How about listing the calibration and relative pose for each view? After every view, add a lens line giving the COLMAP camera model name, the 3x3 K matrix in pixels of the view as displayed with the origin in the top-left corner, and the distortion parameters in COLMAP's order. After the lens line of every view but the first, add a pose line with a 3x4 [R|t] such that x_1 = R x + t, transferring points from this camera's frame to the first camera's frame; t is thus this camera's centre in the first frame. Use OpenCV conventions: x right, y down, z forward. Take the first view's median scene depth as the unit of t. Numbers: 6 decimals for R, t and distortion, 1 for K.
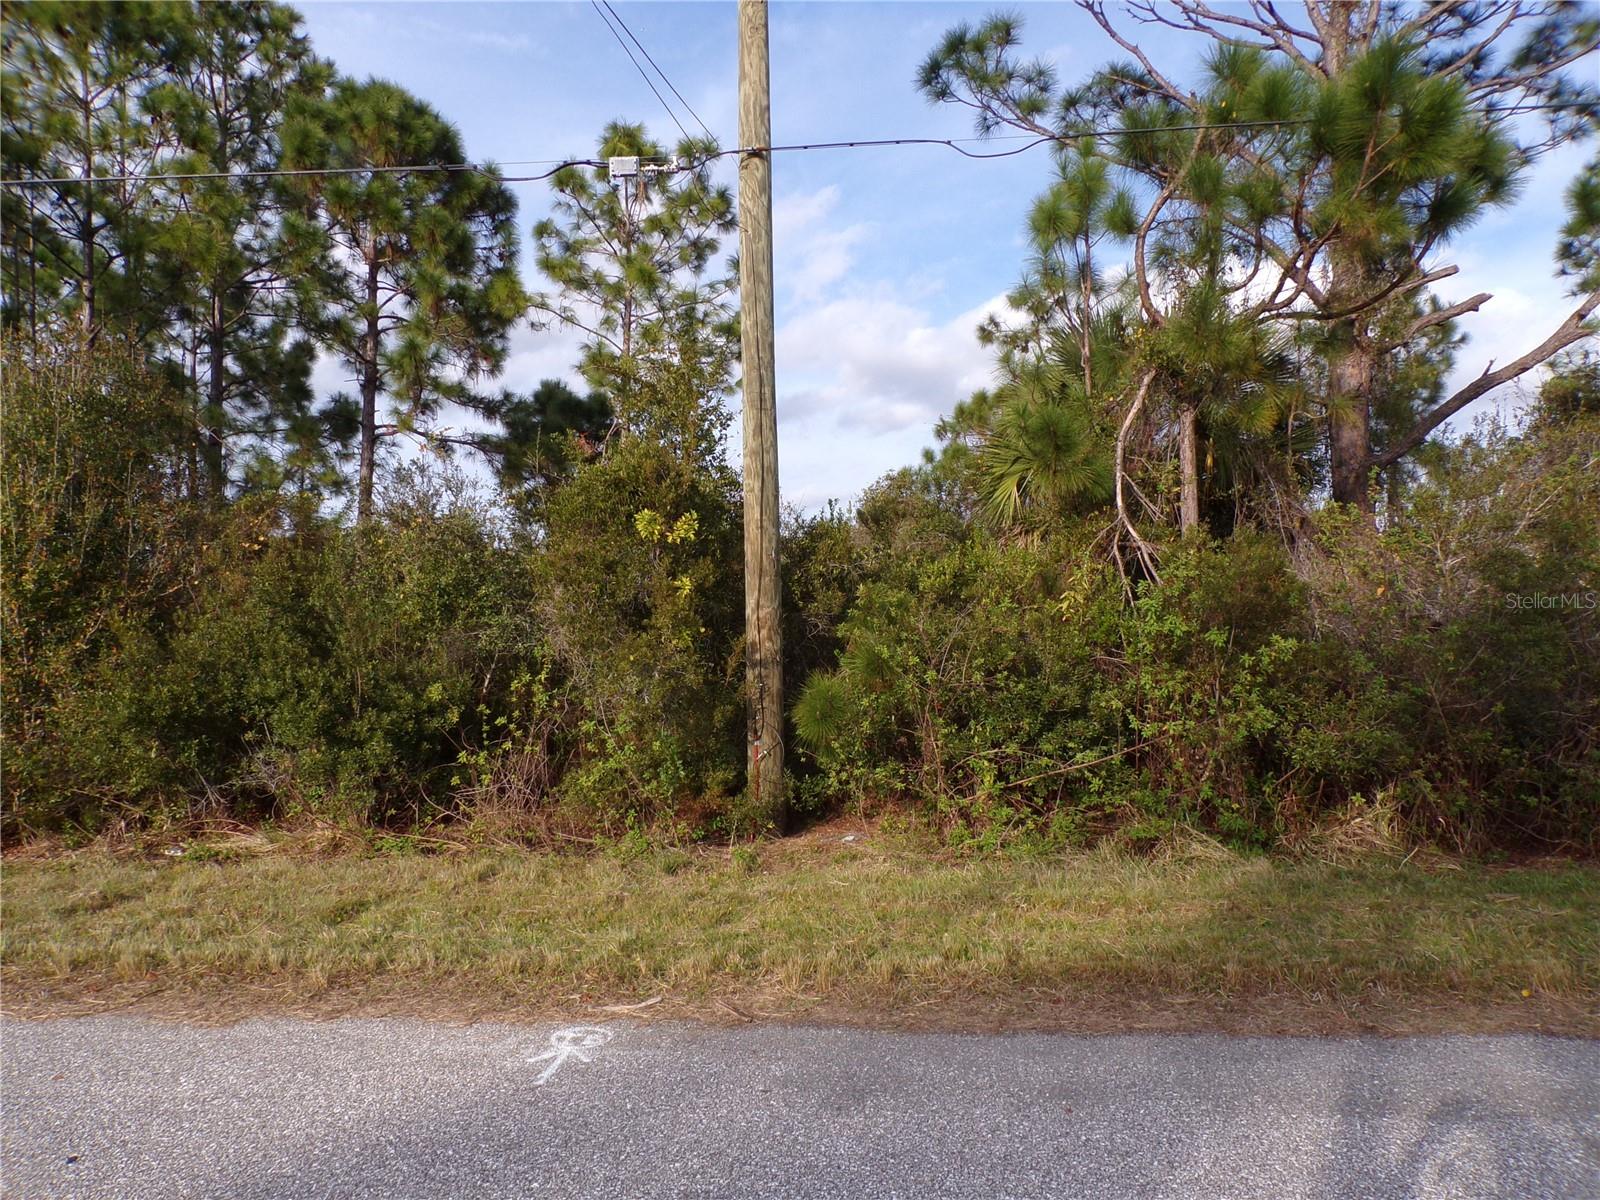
lens RADIAL K [[1083.3, 0, 800.0], [0, 1083.3, 600.0], [0, 0, 1]] dist [-0.000749, 0.000444]
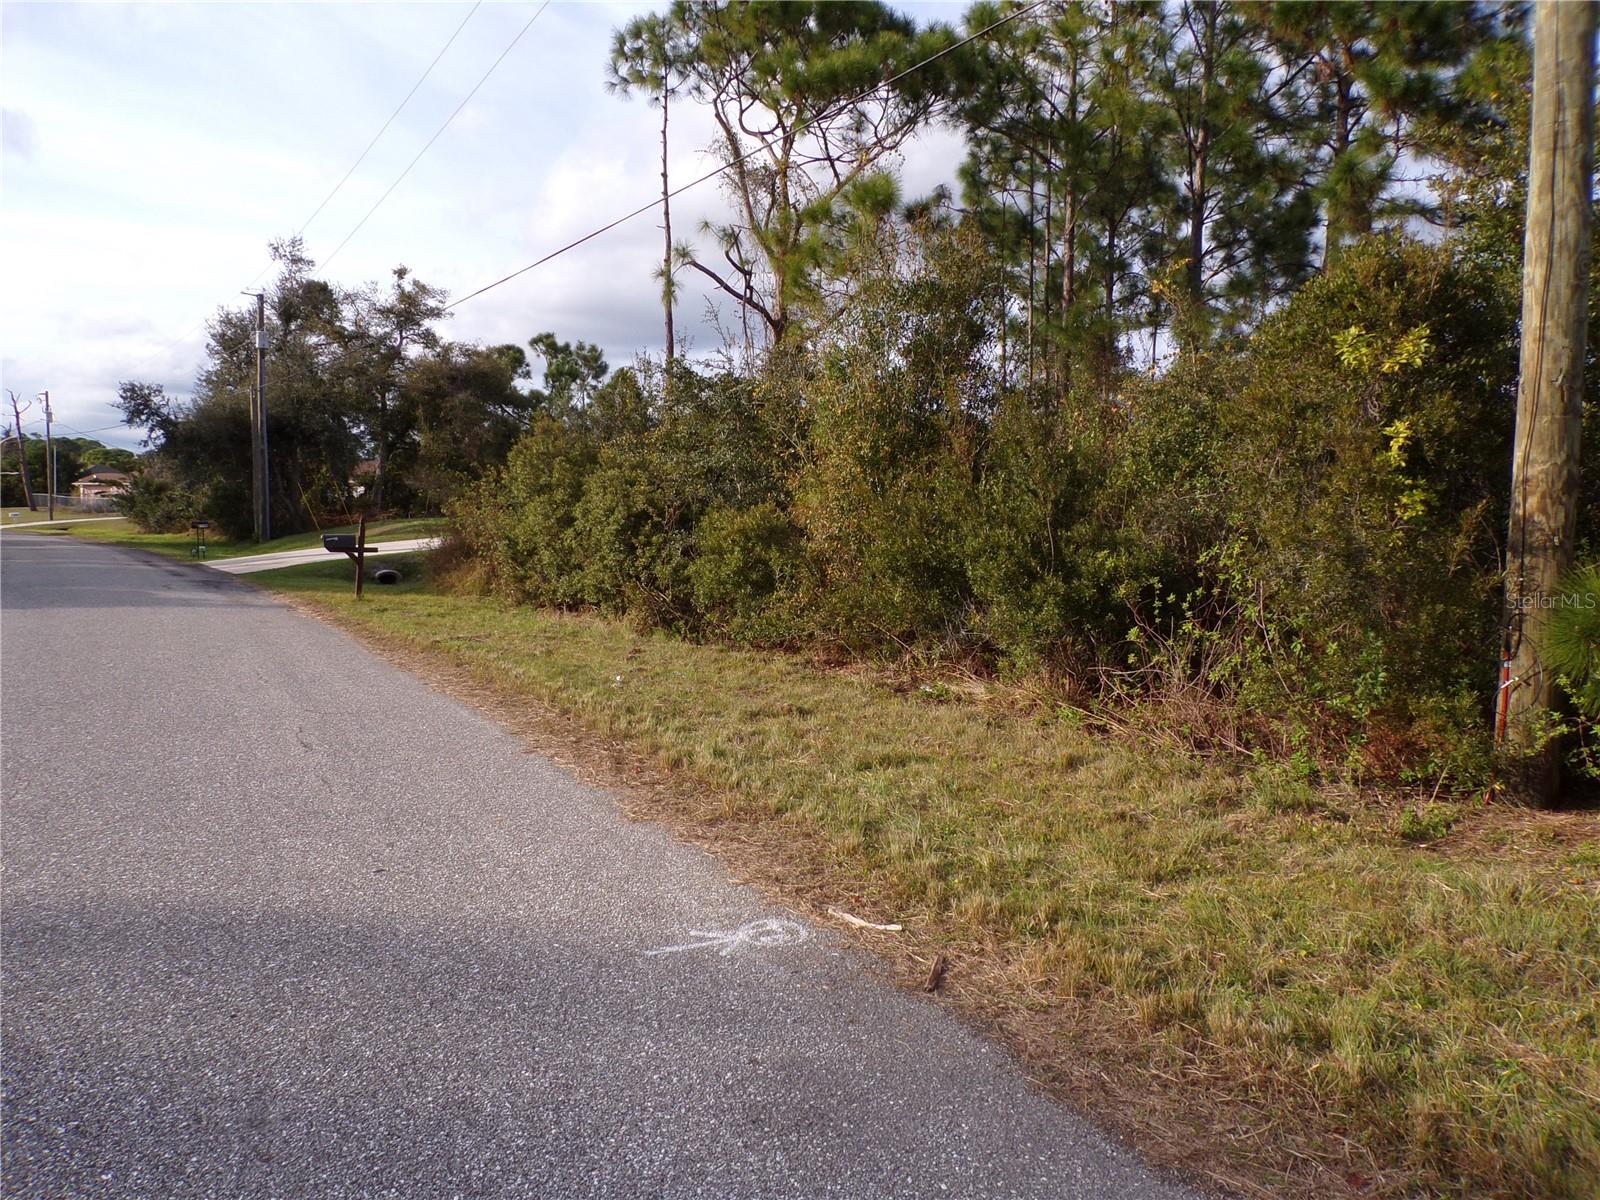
lens RADIAL K [[1086.7, 0, 803.8], [0, 1086.7, 605.4], [0, 0, 1]] dist [-0.038766, 0.047419]
pose [[0.574048, 0.095995, -0.813176, 0.510320], [0.004618, 0.992709, 0.120448, 0.023652], [0.818809, -0.072898, 0.569419, 0.515224]]
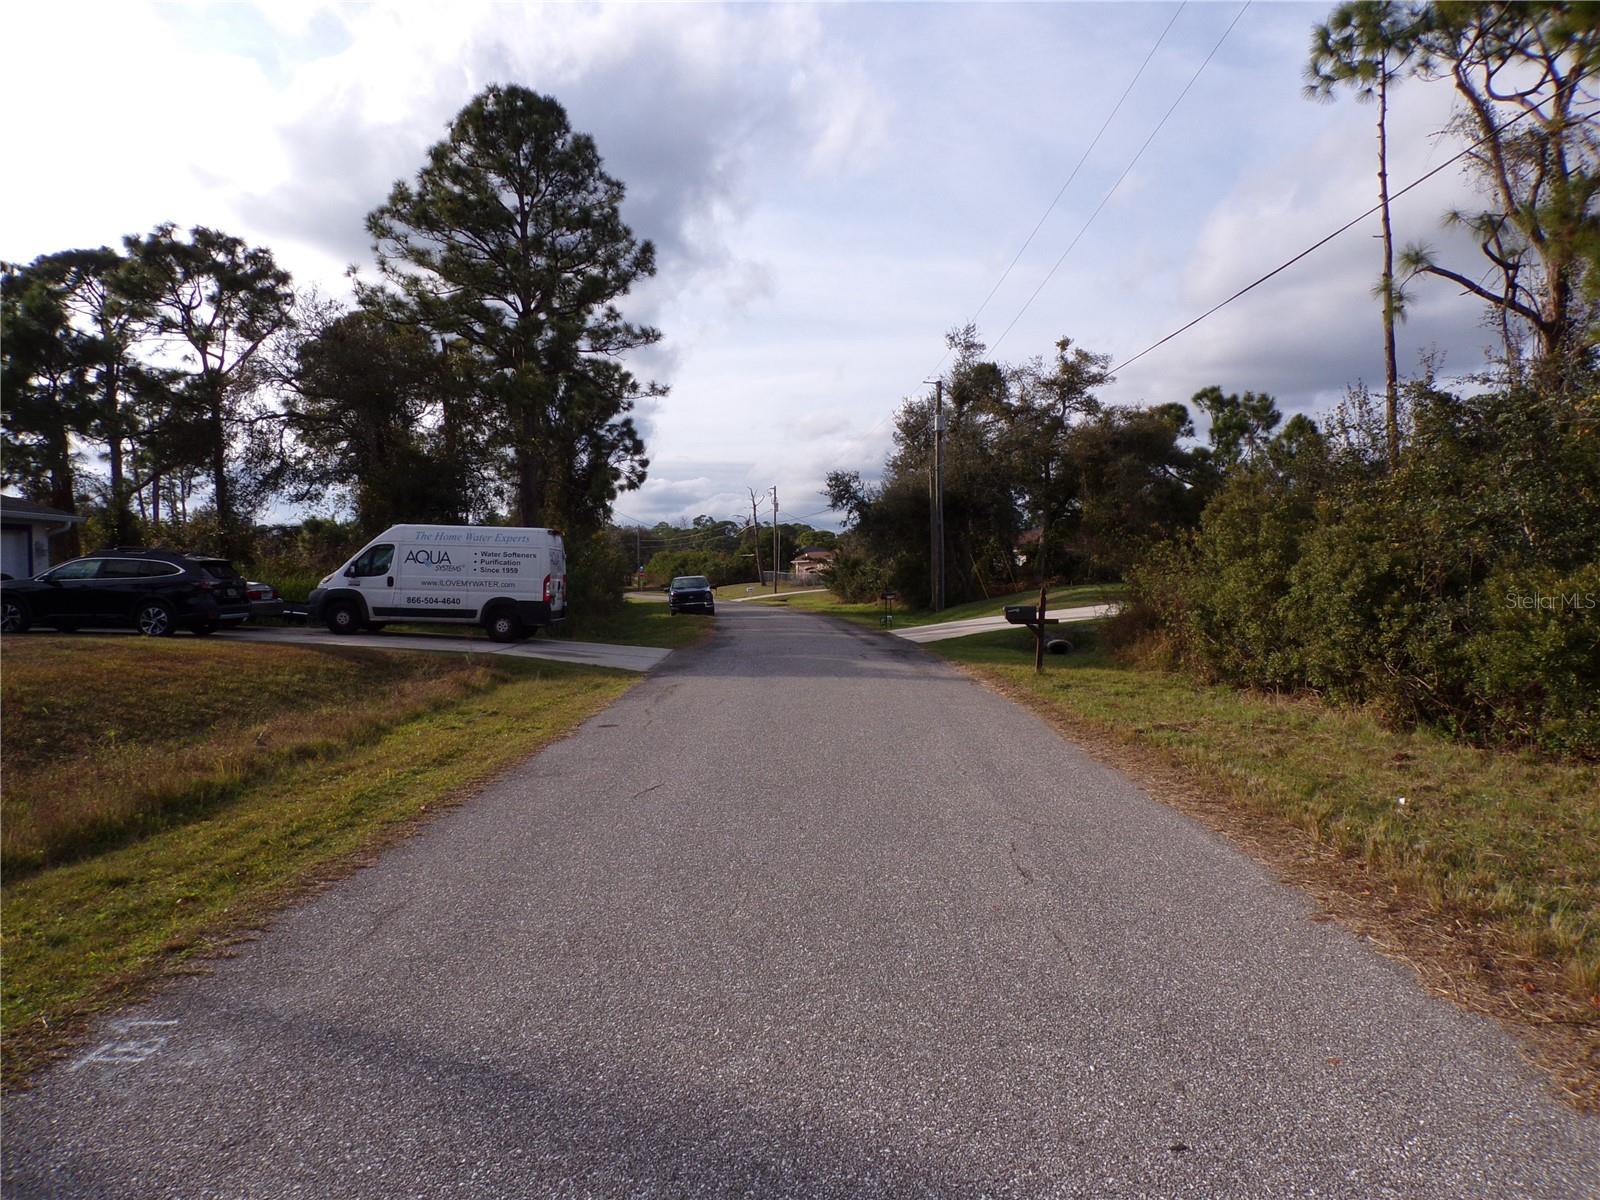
lens RADIAL K [[1083.3, 0, 800.0], [0, 1083.3, 600.0], [0, 0, 1]] dist [-0.000749, 0.000444]
pose [[0.027288, 0.038798, -0.998874, 0.125972], [0.049651, 0.997961, 0.040119, 0.021594], [0.998394, -0.050689, 0.025306, 0.518634]]
